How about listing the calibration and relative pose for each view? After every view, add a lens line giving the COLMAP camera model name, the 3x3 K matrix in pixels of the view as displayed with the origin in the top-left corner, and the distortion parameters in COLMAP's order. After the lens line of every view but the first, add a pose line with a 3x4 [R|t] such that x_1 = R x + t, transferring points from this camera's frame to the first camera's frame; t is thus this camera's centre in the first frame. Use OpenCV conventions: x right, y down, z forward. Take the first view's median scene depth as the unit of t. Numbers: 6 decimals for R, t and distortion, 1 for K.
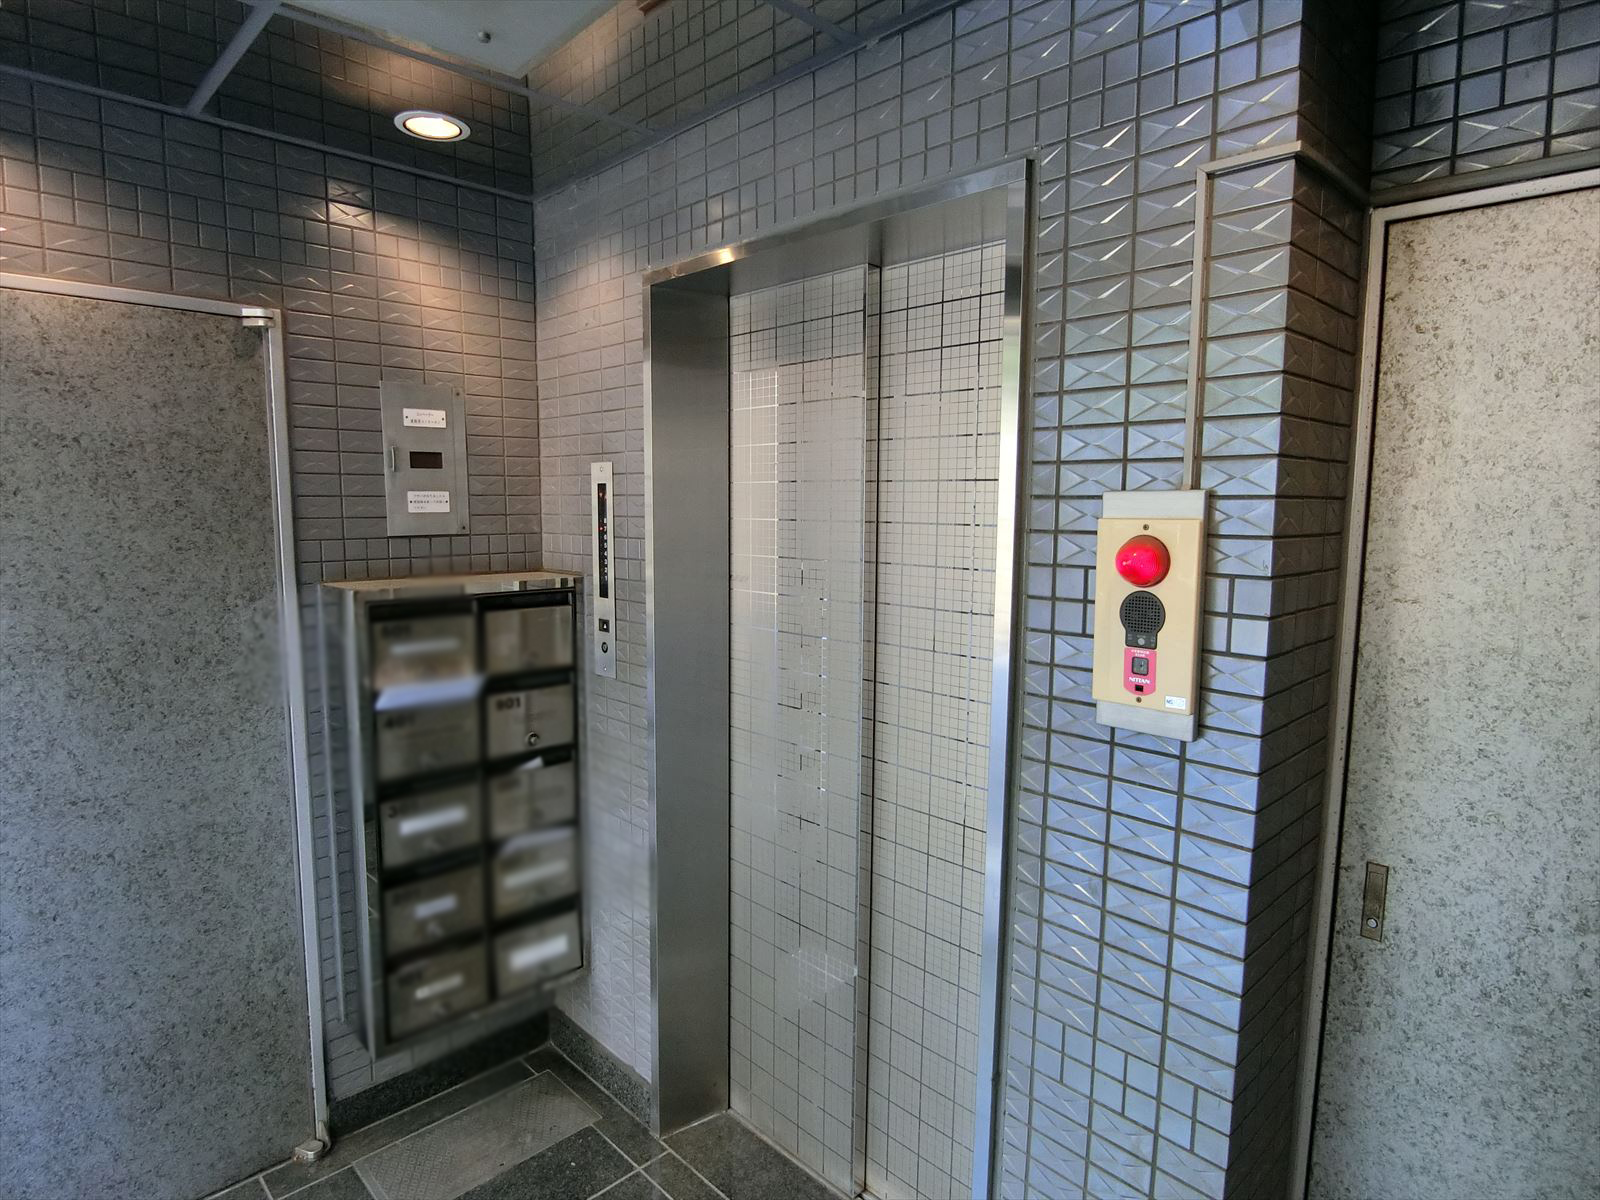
lens RADIAL K [[891.7, 0, 788.8], [0, 891.7, 588.4], [0, 0, 1]] dist [-0.004731, -0.003696]
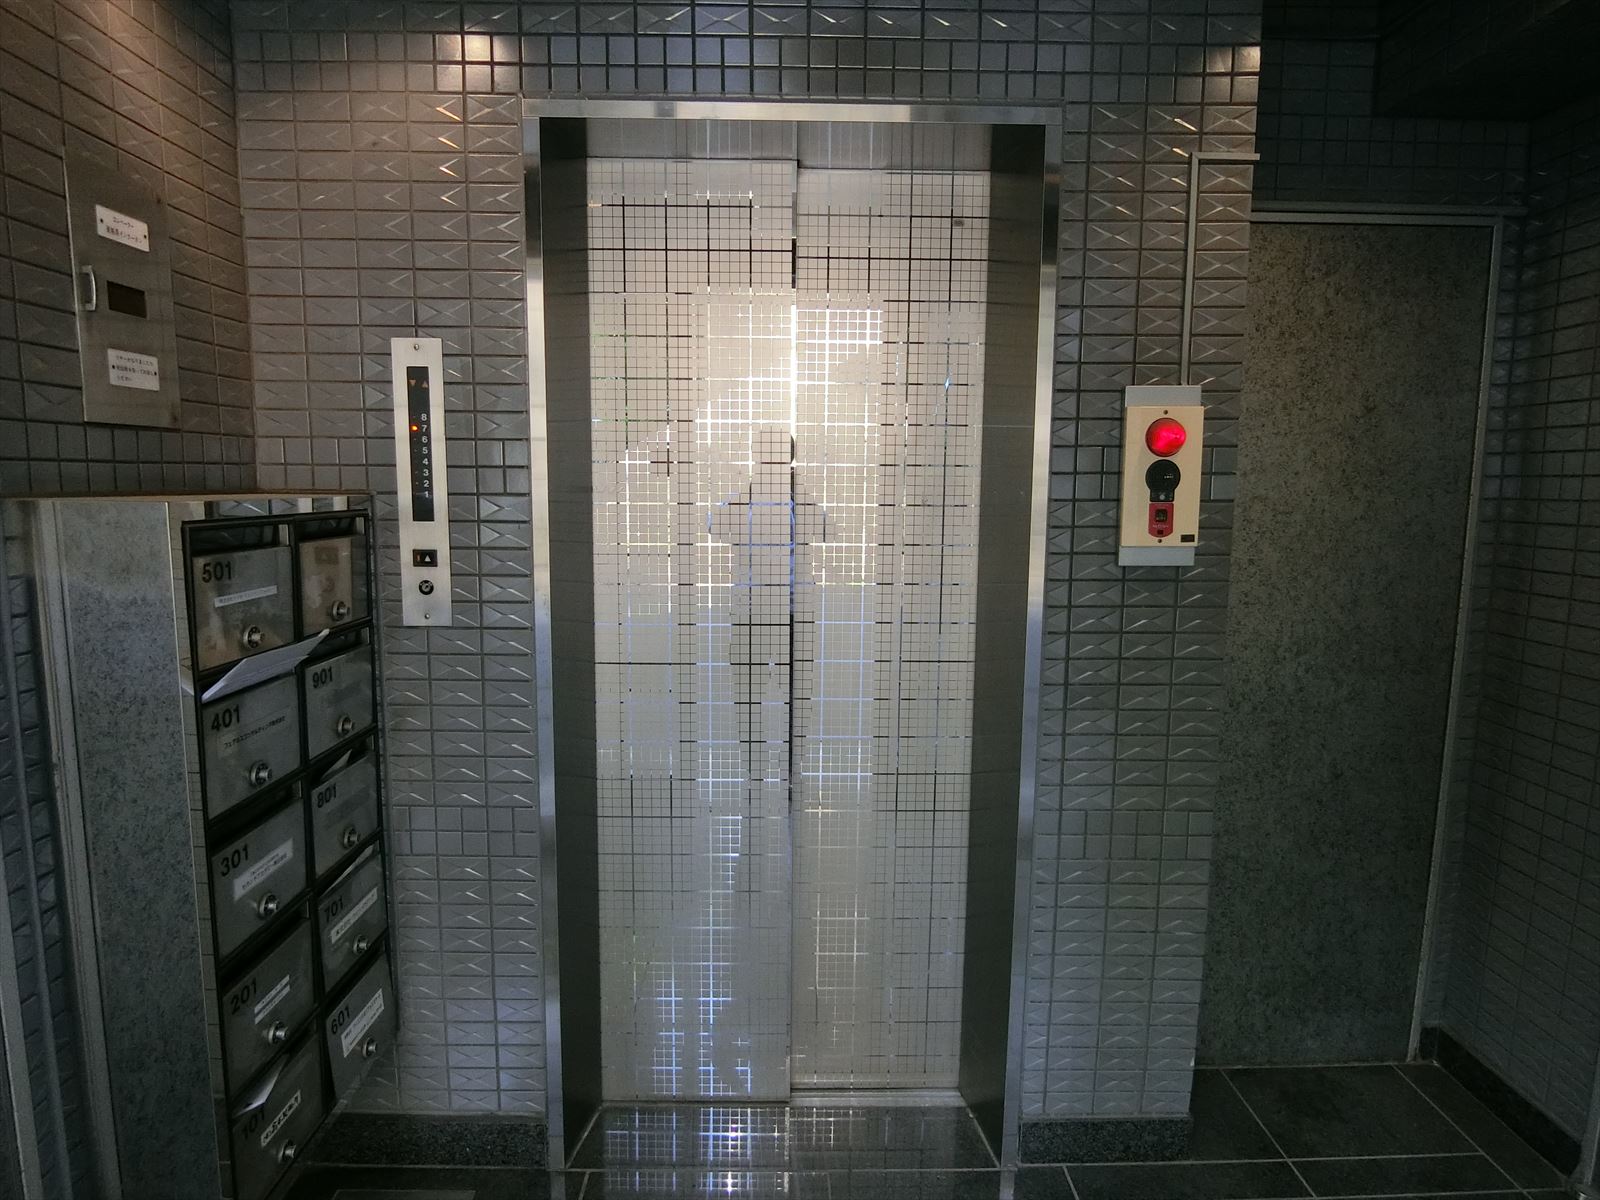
lens RADIAL K [[891.7, 0, 788.8], [0, 891.7, 588.4], [0, 0, 1]] dist [-0.004731, -0.003696]
pose [[0.688667, -0.085218, 0.720053, -0.558121], [0.069365, 0.996258, 0.051564, 0.051109], [-0.721753, 0.014436, 0.692001, 0.269499]]
